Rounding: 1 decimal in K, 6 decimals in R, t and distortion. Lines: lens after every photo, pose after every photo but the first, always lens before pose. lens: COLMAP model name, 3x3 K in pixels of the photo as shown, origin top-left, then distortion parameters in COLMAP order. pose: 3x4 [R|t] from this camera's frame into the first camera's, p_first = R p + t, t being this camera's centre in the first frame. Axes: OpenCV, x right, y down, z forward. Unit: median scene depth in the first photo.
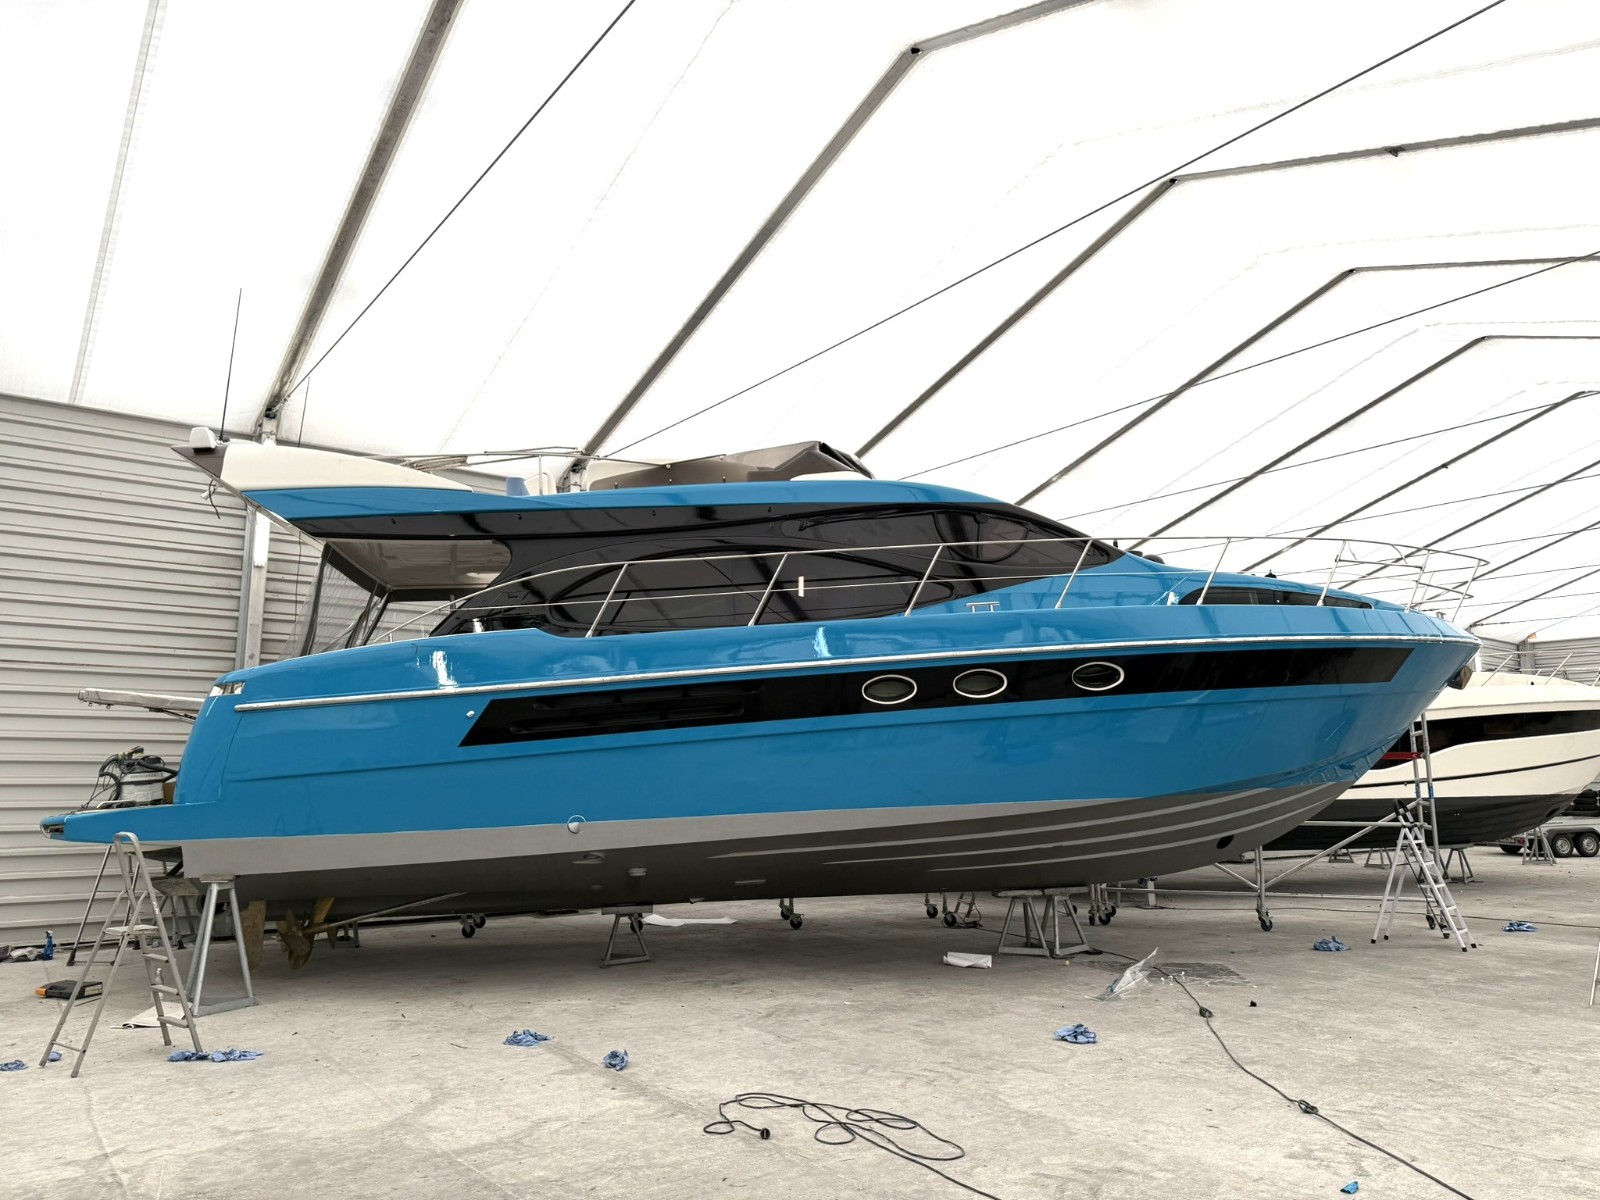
lens RADIAL K [[1117.1, 0, 803.5], [0, 1117.1, 609.4], [0, 0, 1]] dist [0.015887, -0.026717]
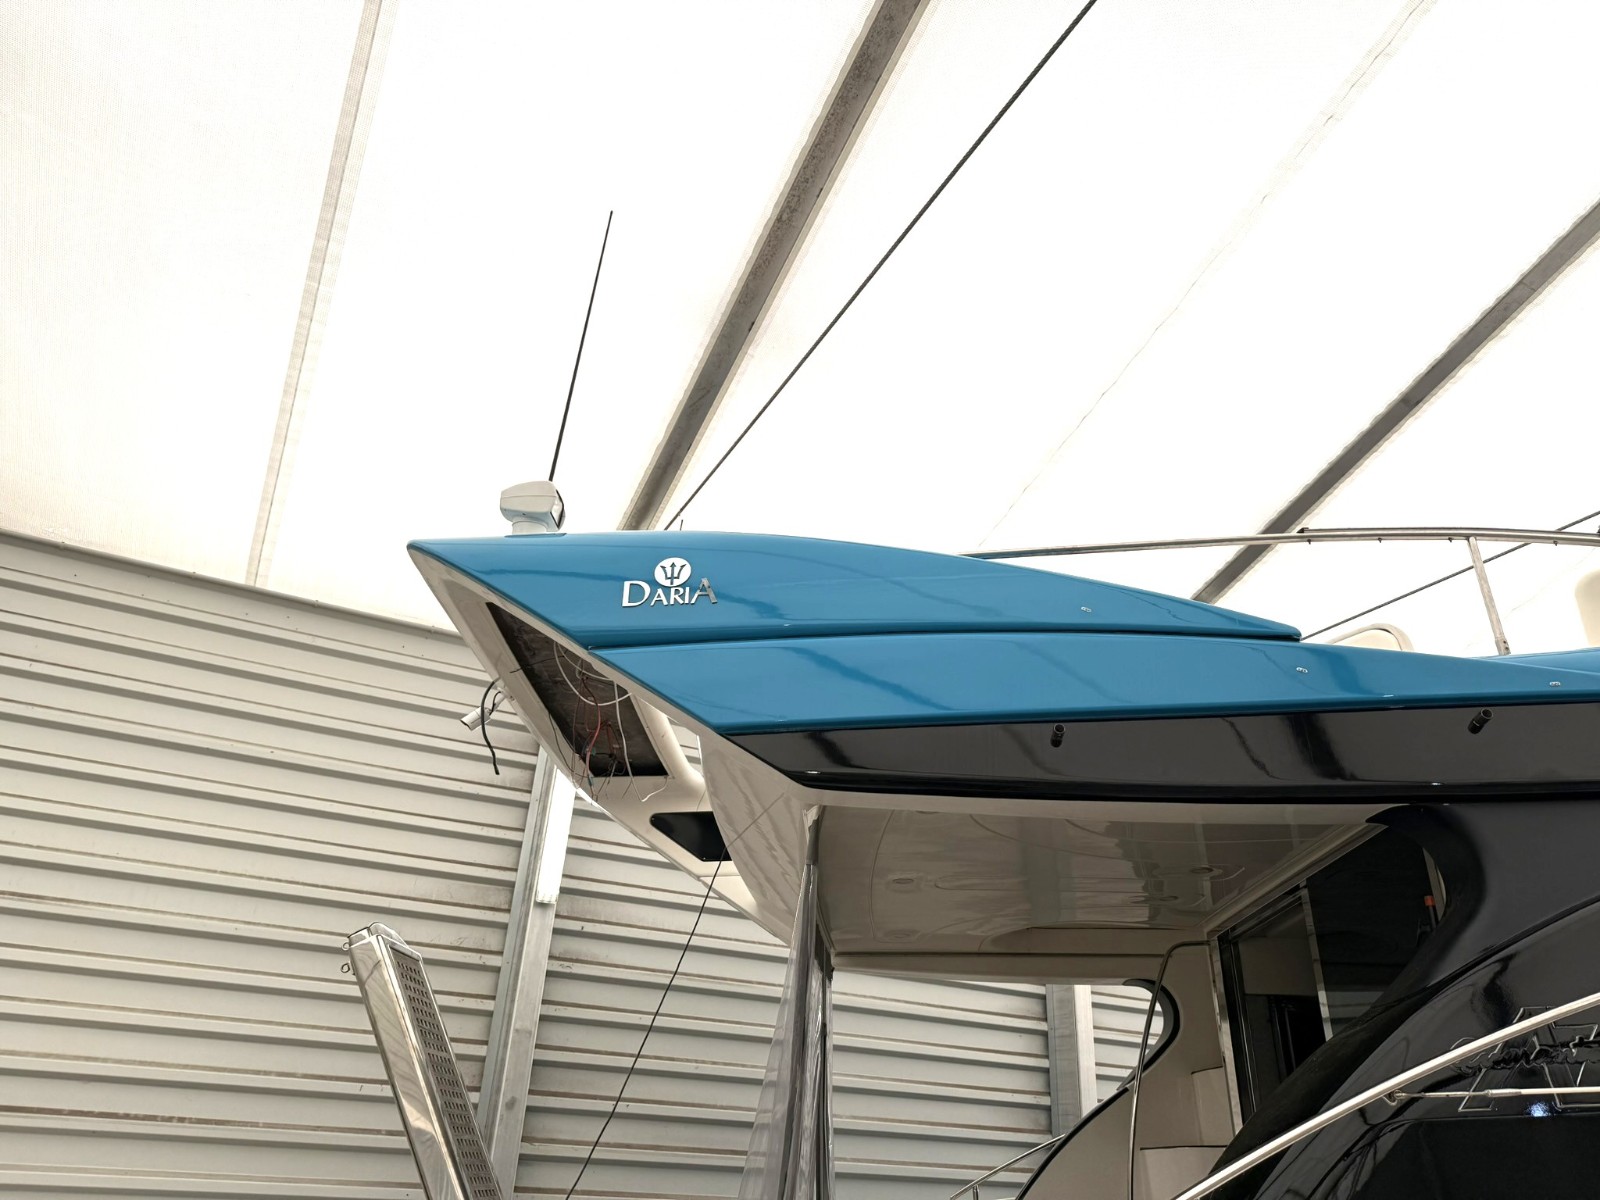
lens RADIAL K [[1117.1, 0, 803.5], [0, 1117.1, 609.4], [0, 0, 1]] dist [0.015887, -0.026717]
pose [[0.983663, -0.033554, -0.176864, -0.366310], [-0.023293, 0.950493, -0.309871, -0.015119], [0.178506, 0.308929, 0.934184, 0.674155]]
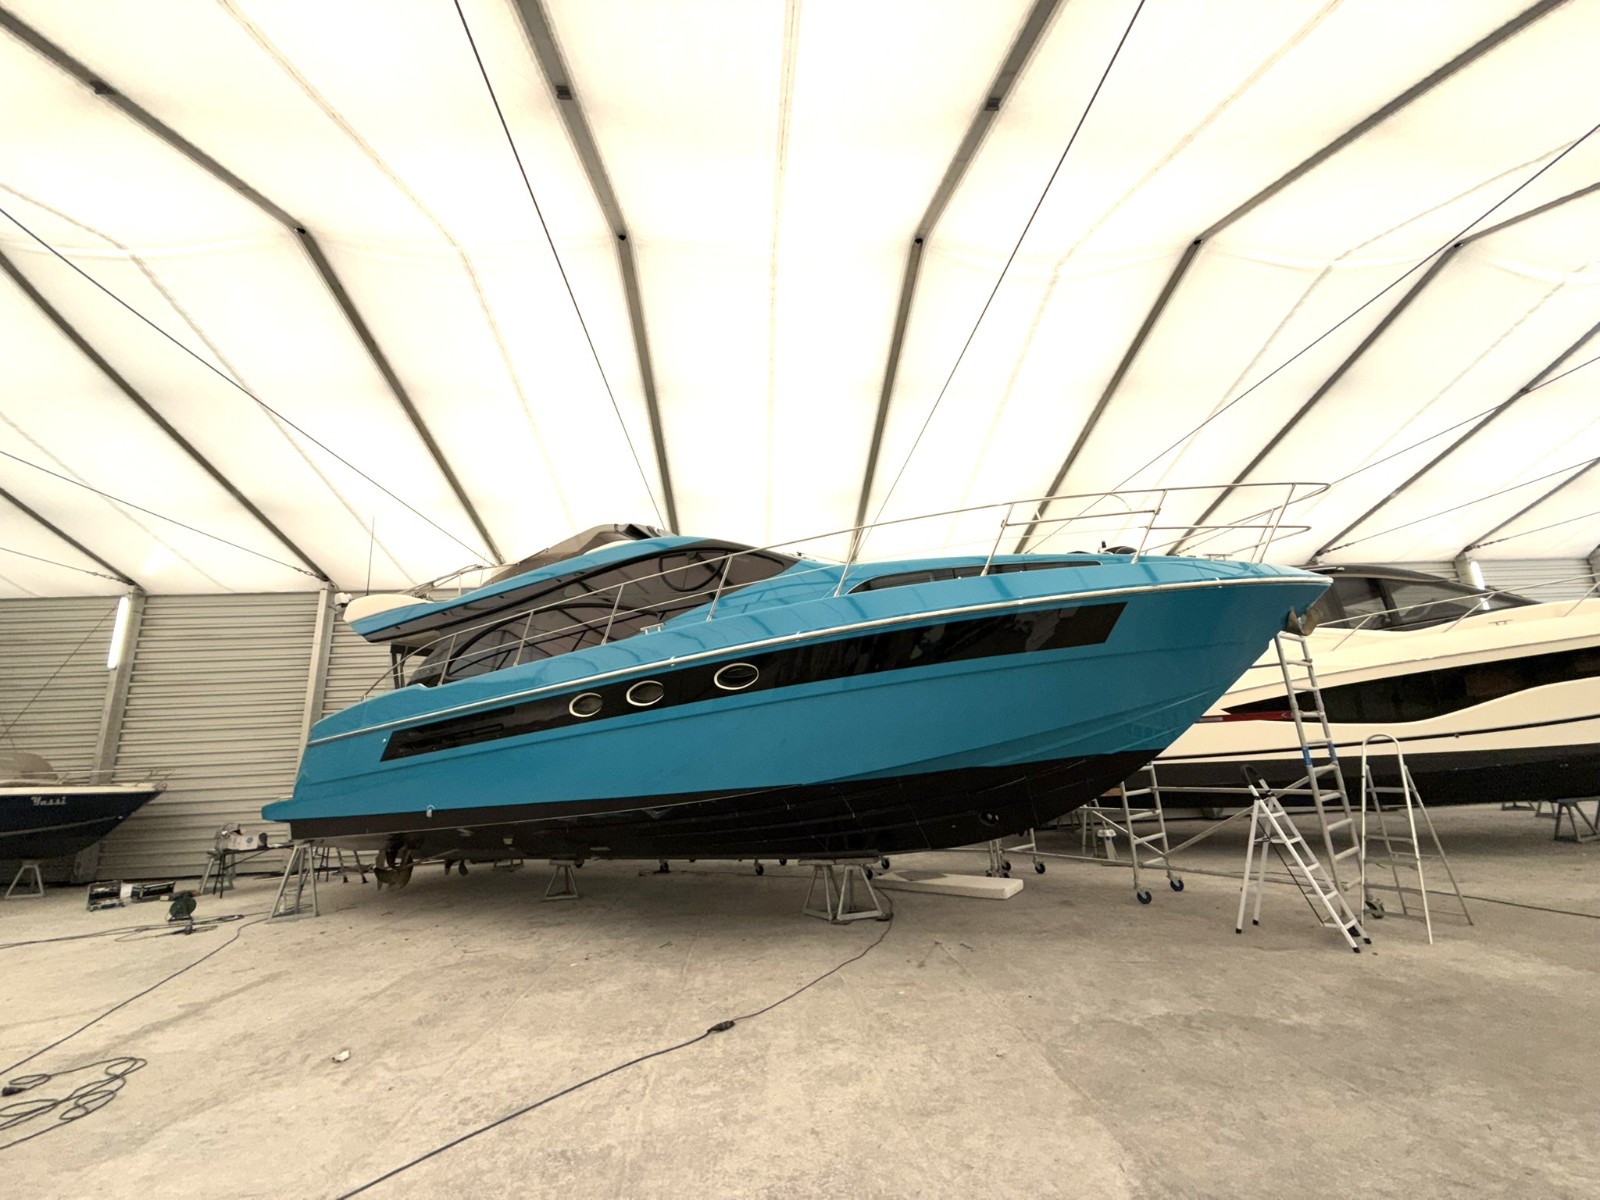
lens RADIAL K [[715.5, 0, 800.0], [0, 715.5, 600.0], [0, 0, 1]] dist [-0.019723, -0.000055]
pose [[0.818295, -0.154906, -0.553532, 0.689046], [0.135704, 0.987843, -0.075835, 0.043495], [0.558550, -0.013061, 0.829368, 0.418682]]
